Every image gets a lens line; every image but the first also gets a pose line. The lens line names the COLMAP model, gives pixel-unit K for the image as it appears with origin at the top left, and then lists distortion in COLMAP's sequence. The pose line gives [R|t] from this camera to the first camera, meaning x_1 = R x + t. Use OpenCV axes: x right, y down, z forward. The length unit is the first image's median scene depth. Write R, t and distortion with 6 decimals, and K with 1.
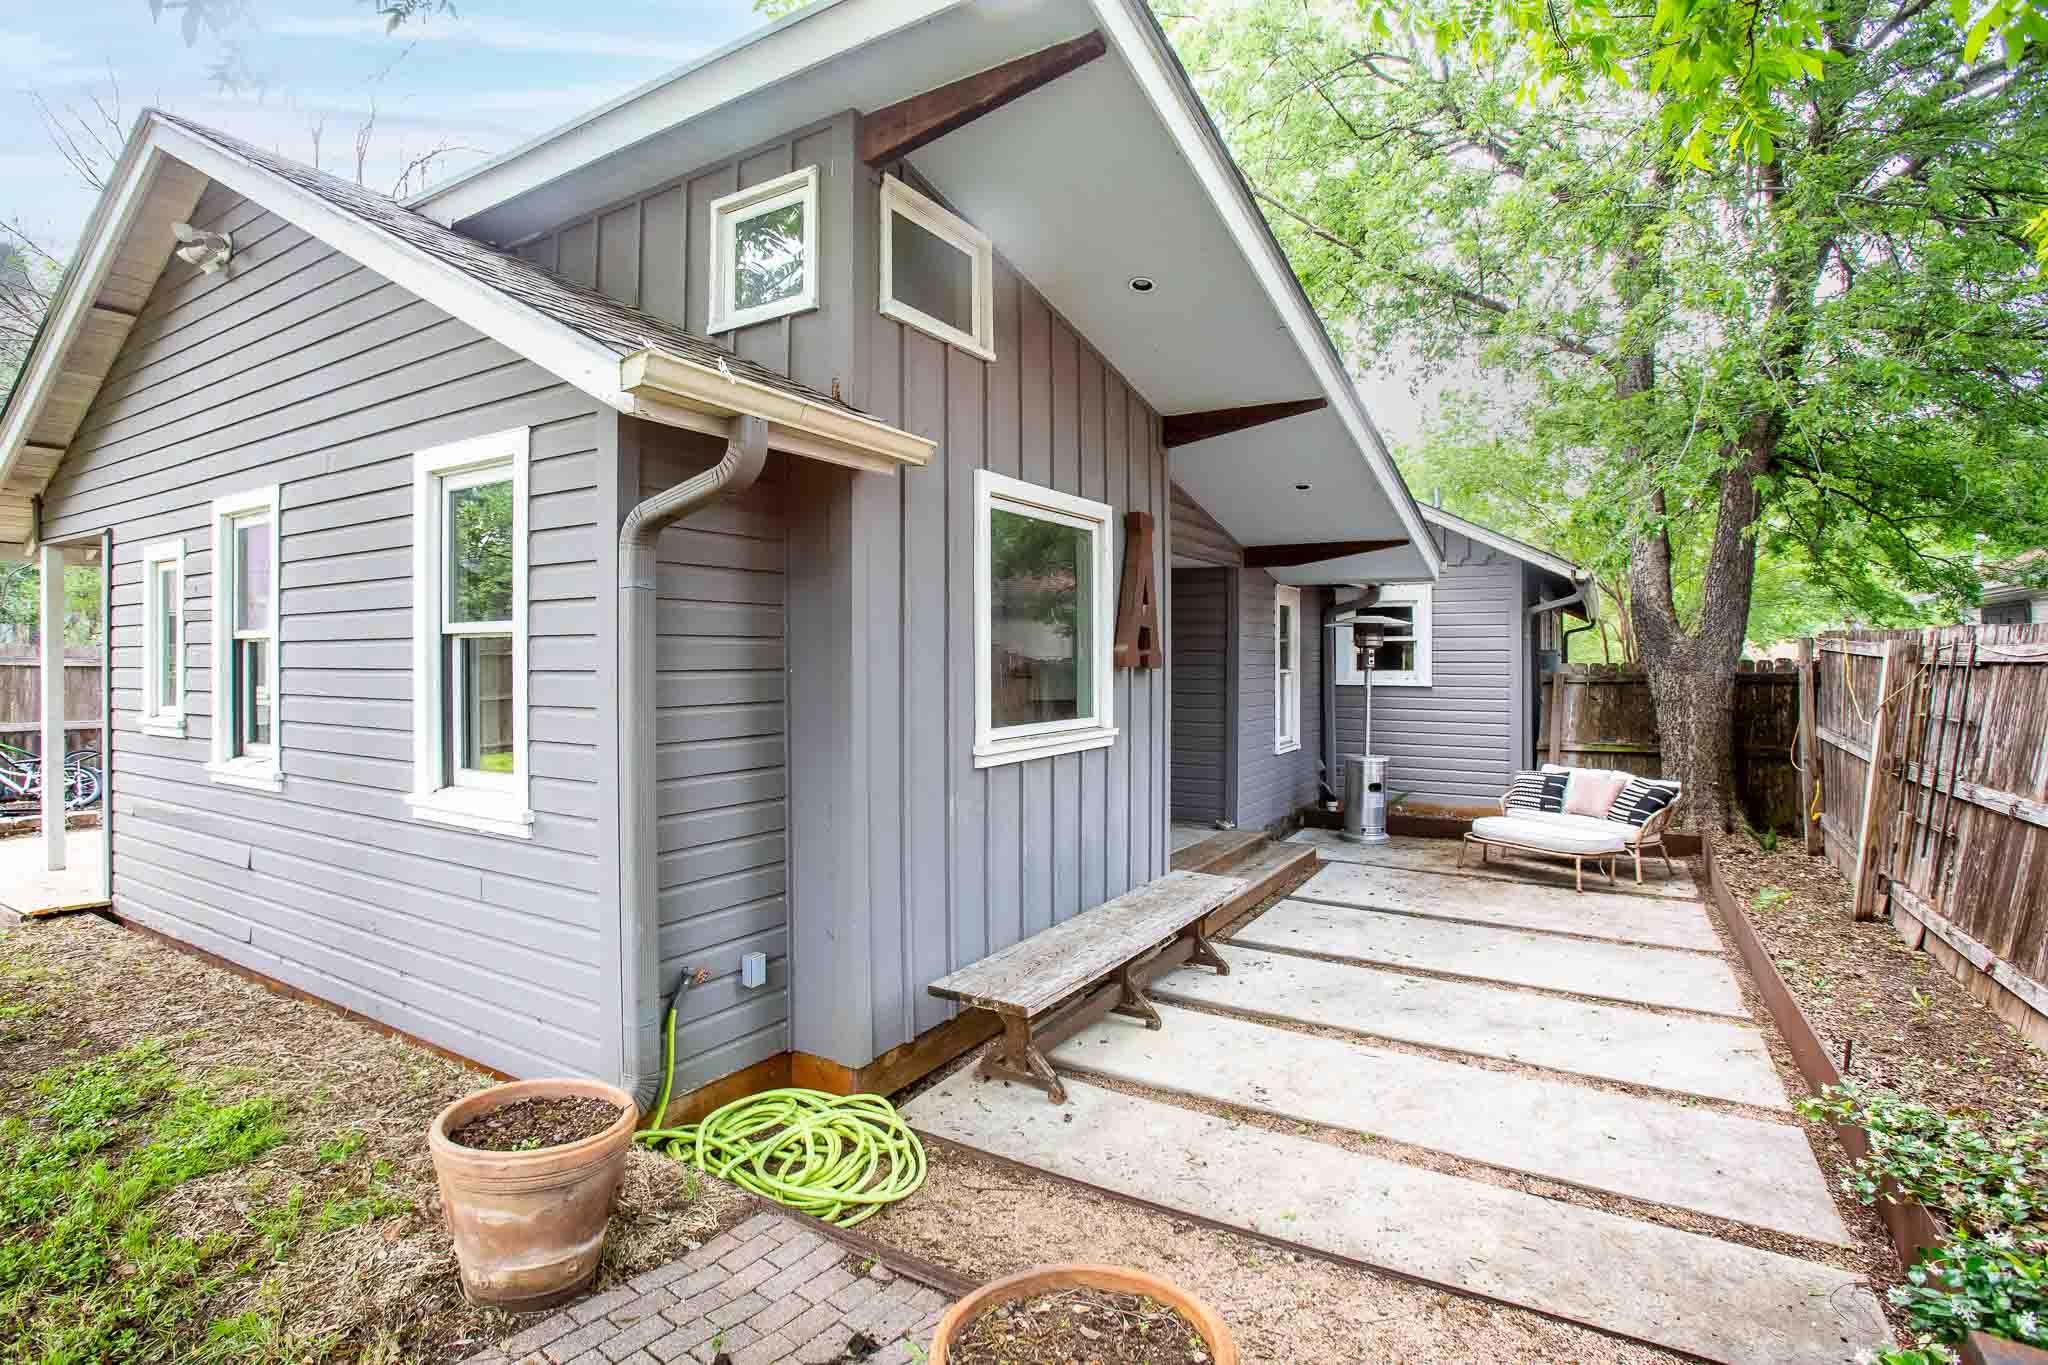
lens RADIAL K [[956.4, 0, 927.4], [0, 956.4, 662.5], [0, 0, 1]] dist [-0.028758, -0.000263]
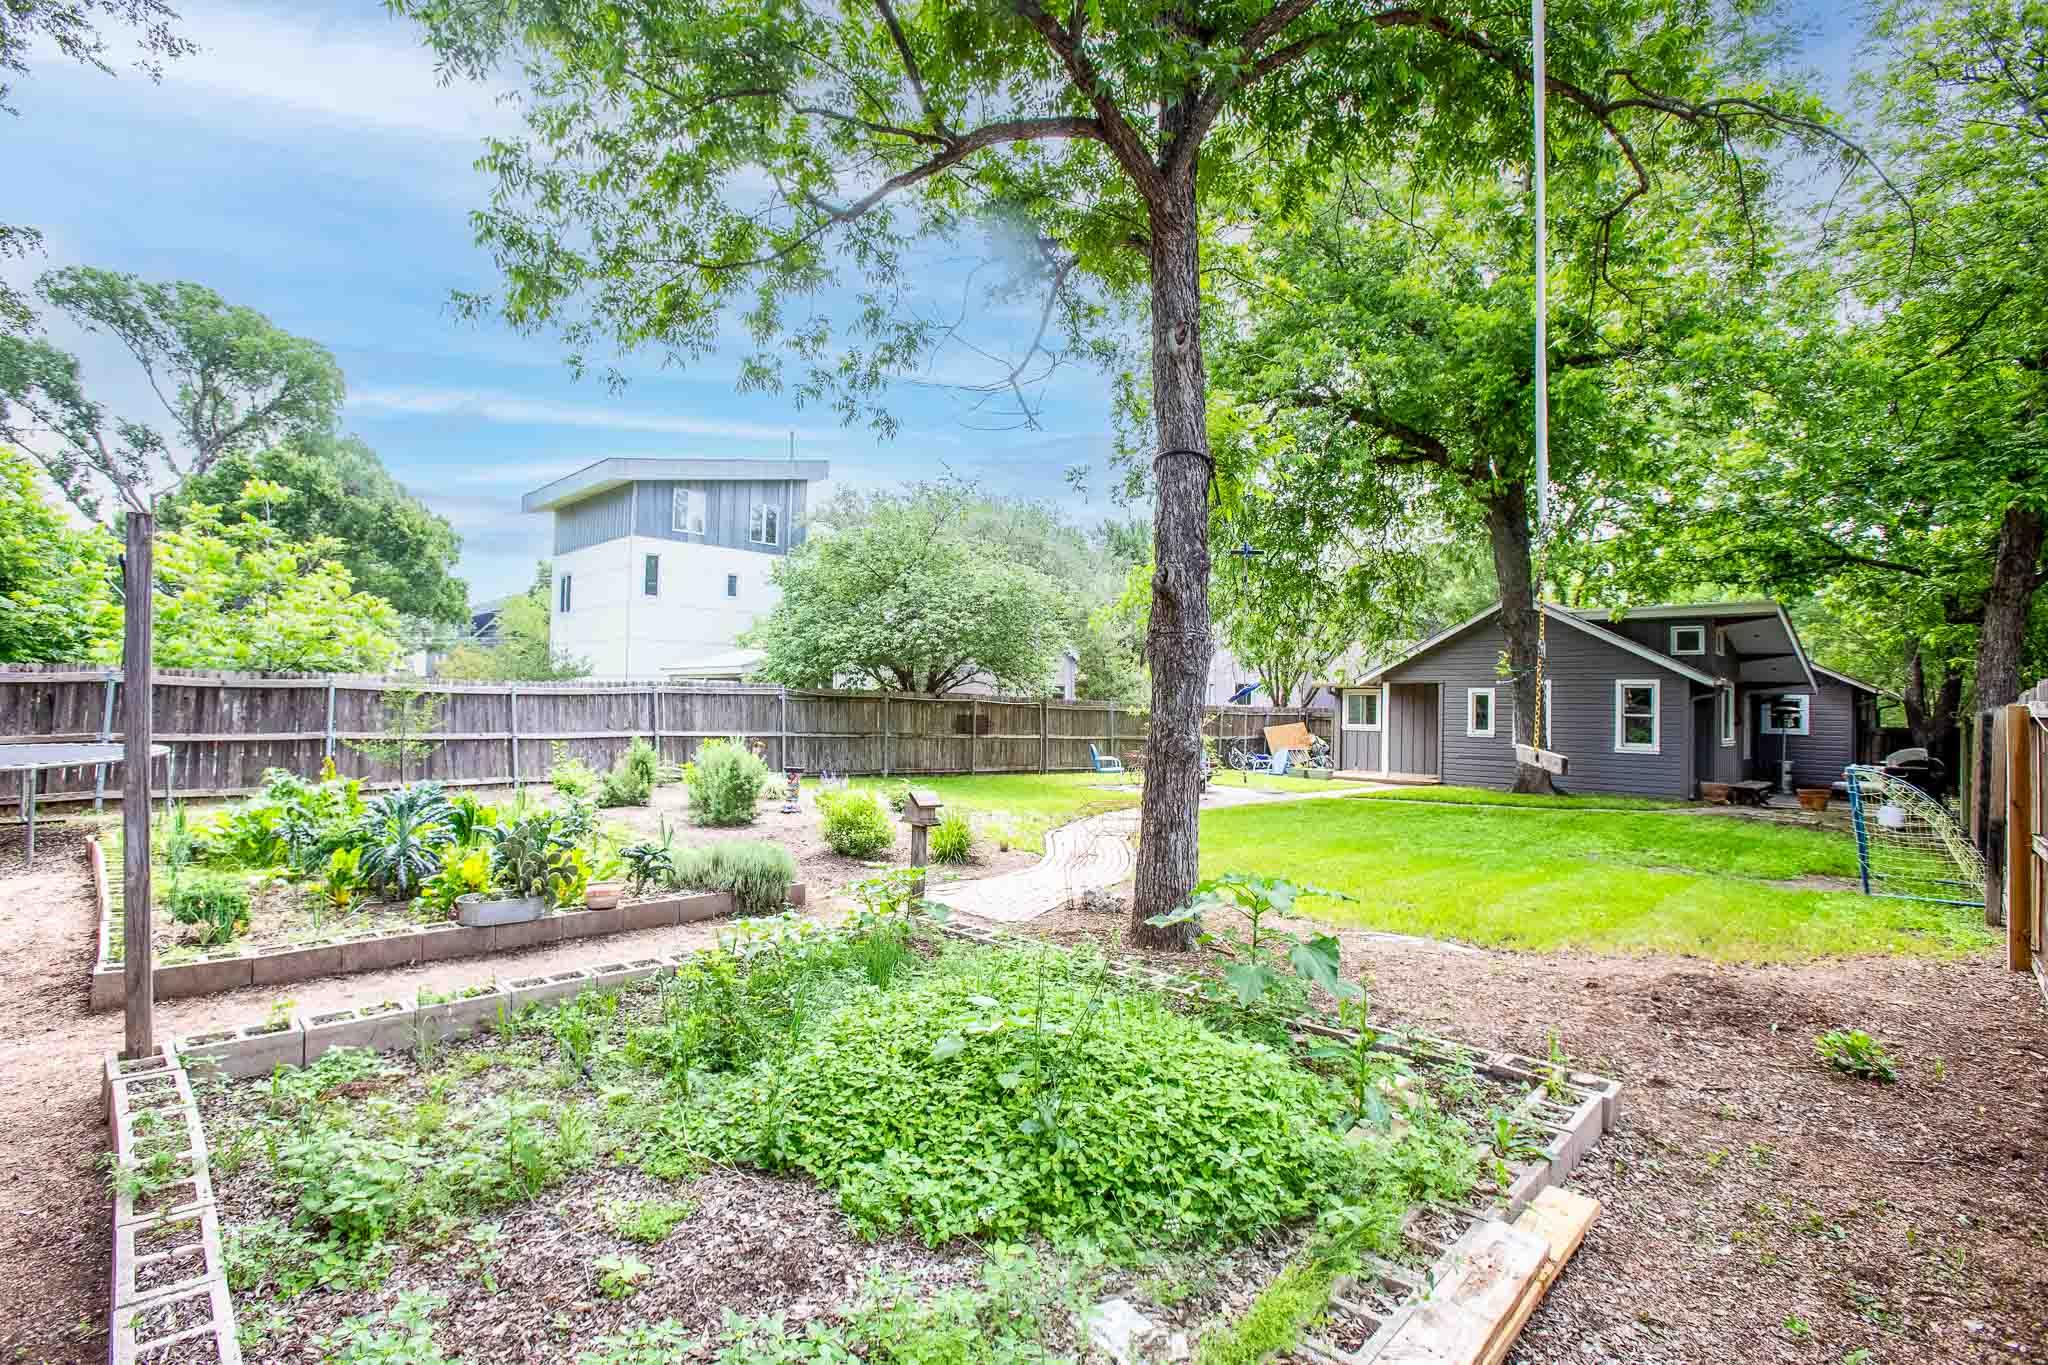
lens RADIAL K [[931.1, 0, 1022.0], [0, 931.1, 681.2], [0, 0, 1]] dist [-0.003686, 0.000156]
pose [[0.987183, 0.021316, -0.158162, -1.162853], [-0.025500, 0.999375, -0.024476, -0.002579], [0.157542, 0.028196, 0.987110, -1.786408]]
